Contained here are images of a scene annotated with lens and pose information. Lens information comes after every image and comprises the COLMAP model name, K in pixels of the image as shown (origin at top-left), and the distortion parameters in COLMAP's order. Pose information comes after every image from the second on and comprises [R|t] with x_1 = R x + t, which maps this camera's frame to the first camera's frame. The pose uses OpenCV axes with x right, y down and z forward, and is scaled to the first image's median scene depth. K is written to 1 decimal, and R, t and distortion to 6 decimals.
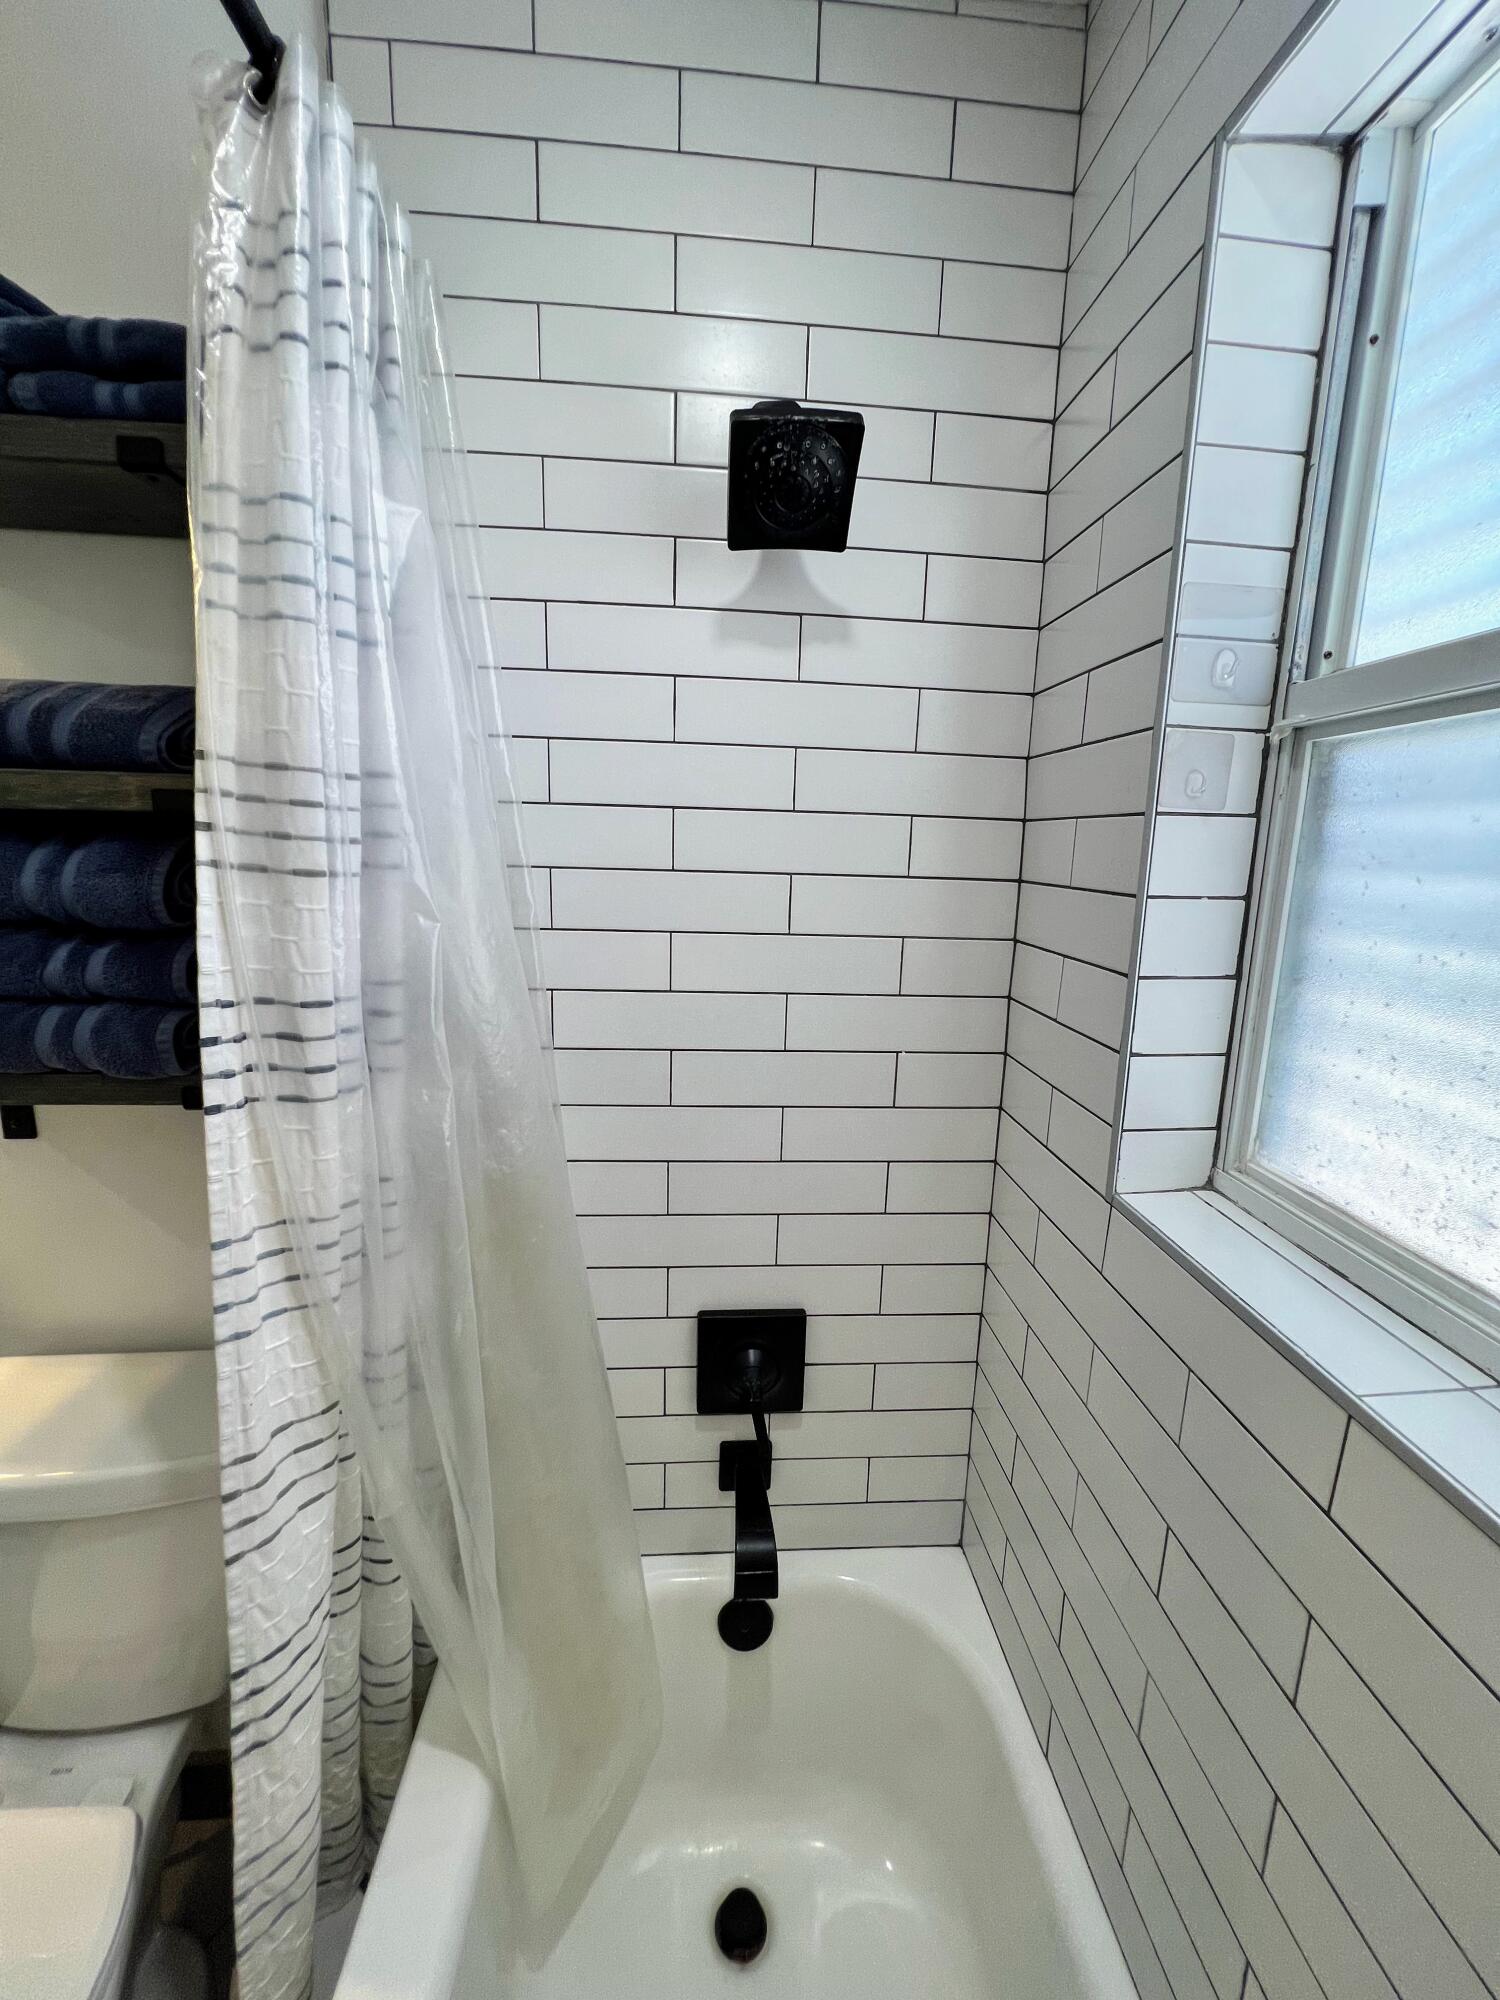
lens RADIAL K [[810.3, 0, 750.0], [0, 810.3, 1000.0], [0, 0, 1]] dist [-0.000889, 0.000701]
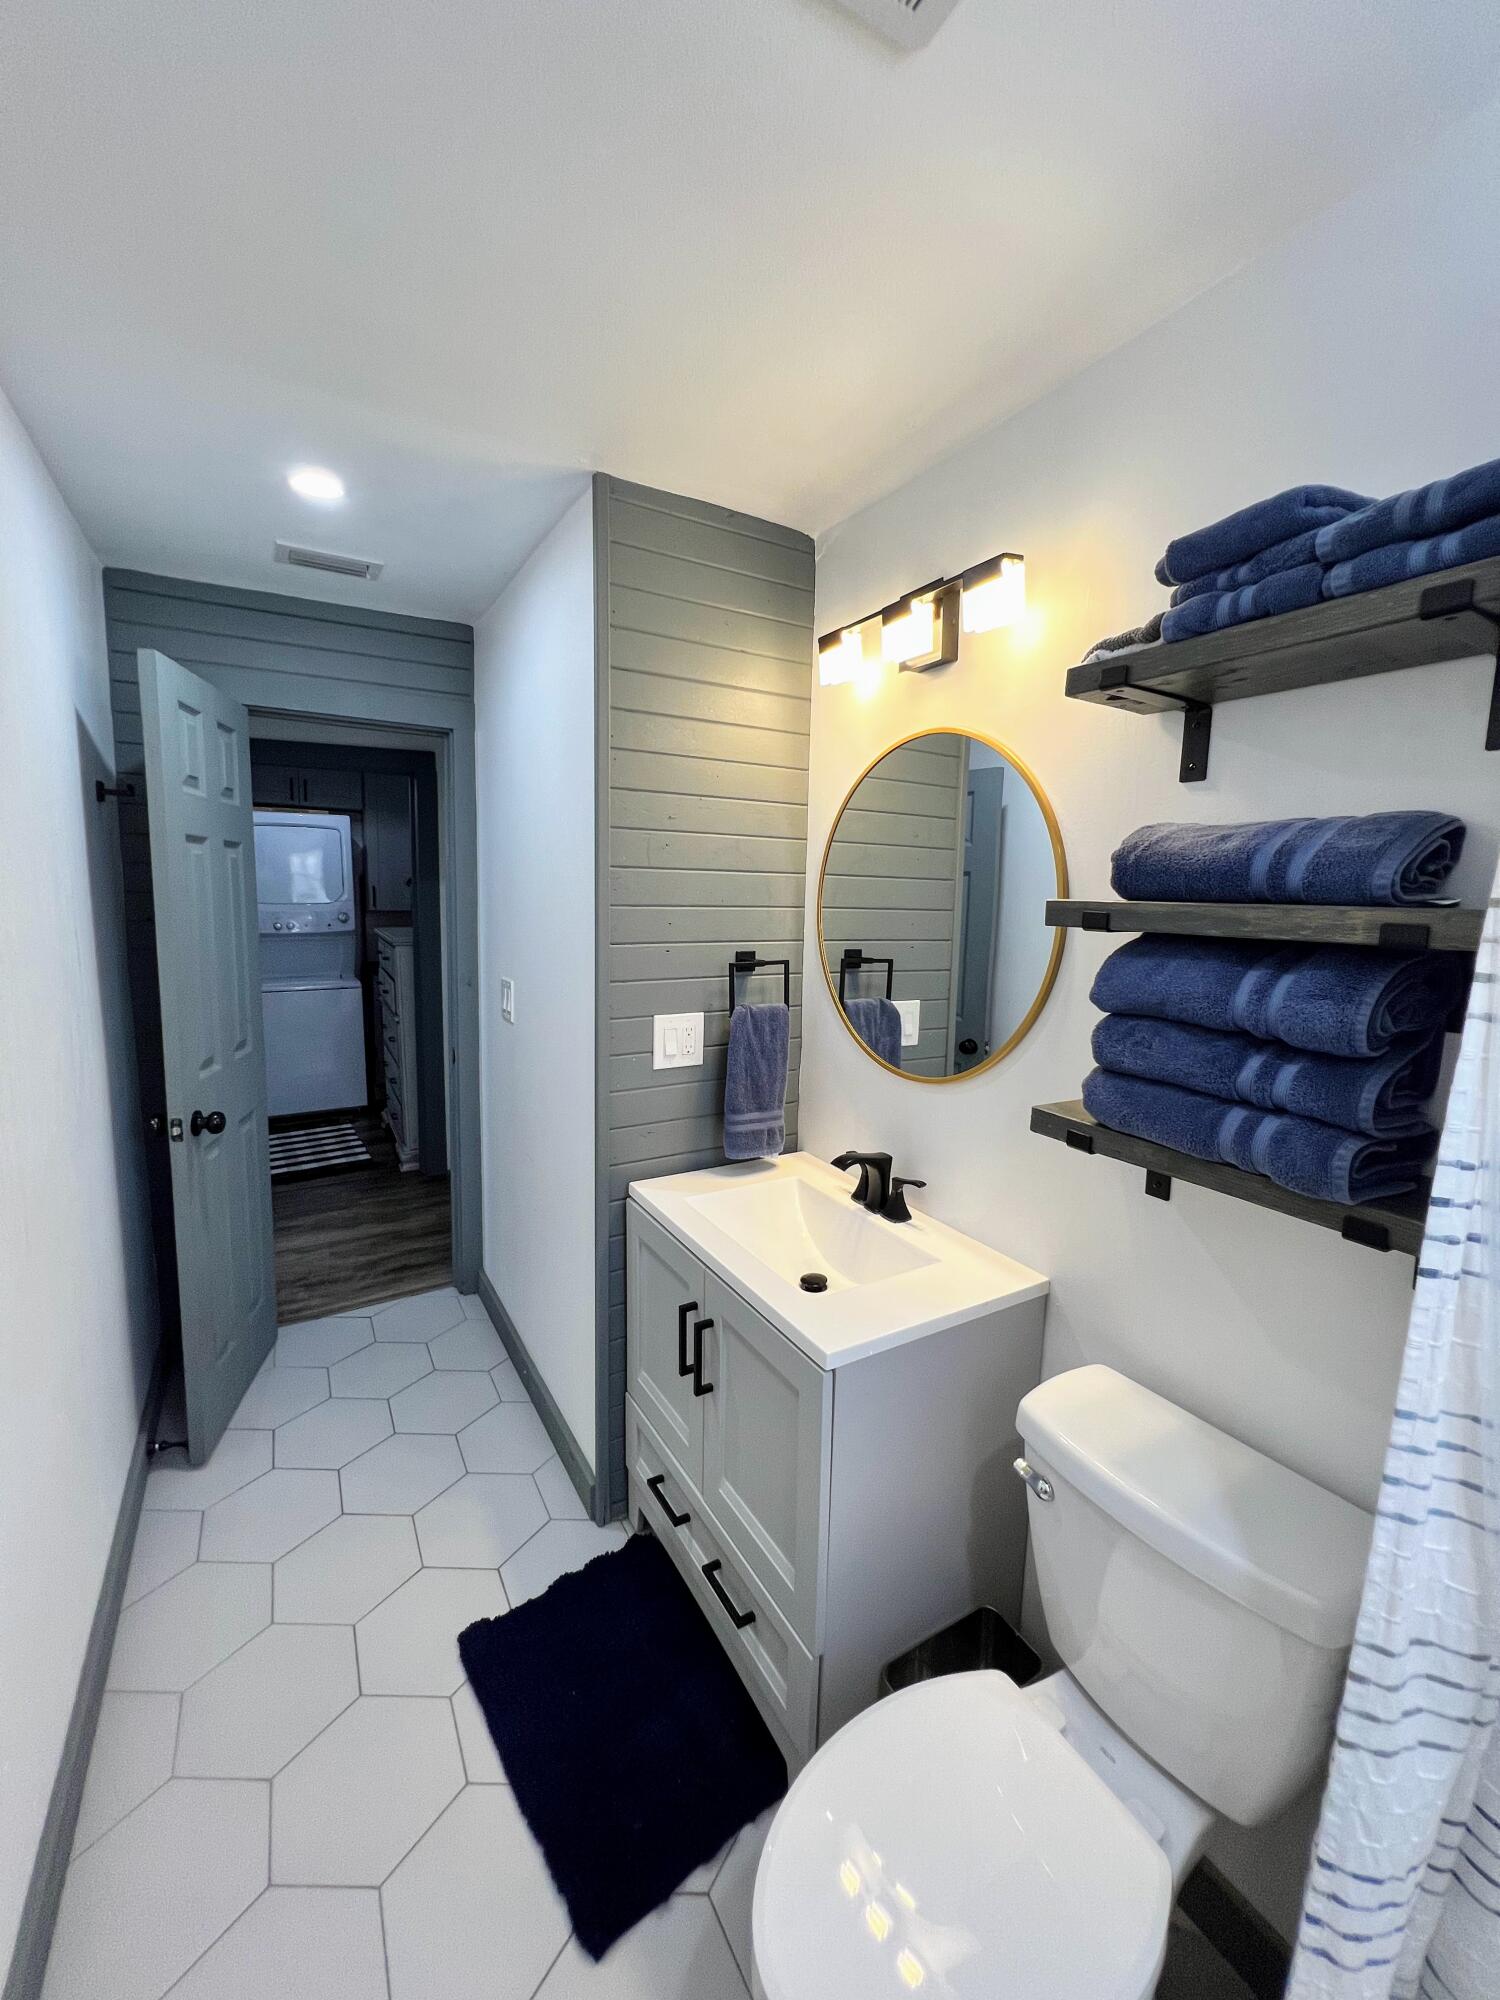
lens RADIAL K [[810.3, 0, 750.0], [0, 810.3, 1000.0], [0, 0, 1]] dist [-0.000889, 0.000701]
pose [[0.441224, 0.101343, -0.891656, -0.189180], [-0.175328, 0.984190, 0.025102, -0.057403], [0.880103, 0.145257, 0.452017, -0.152311]]
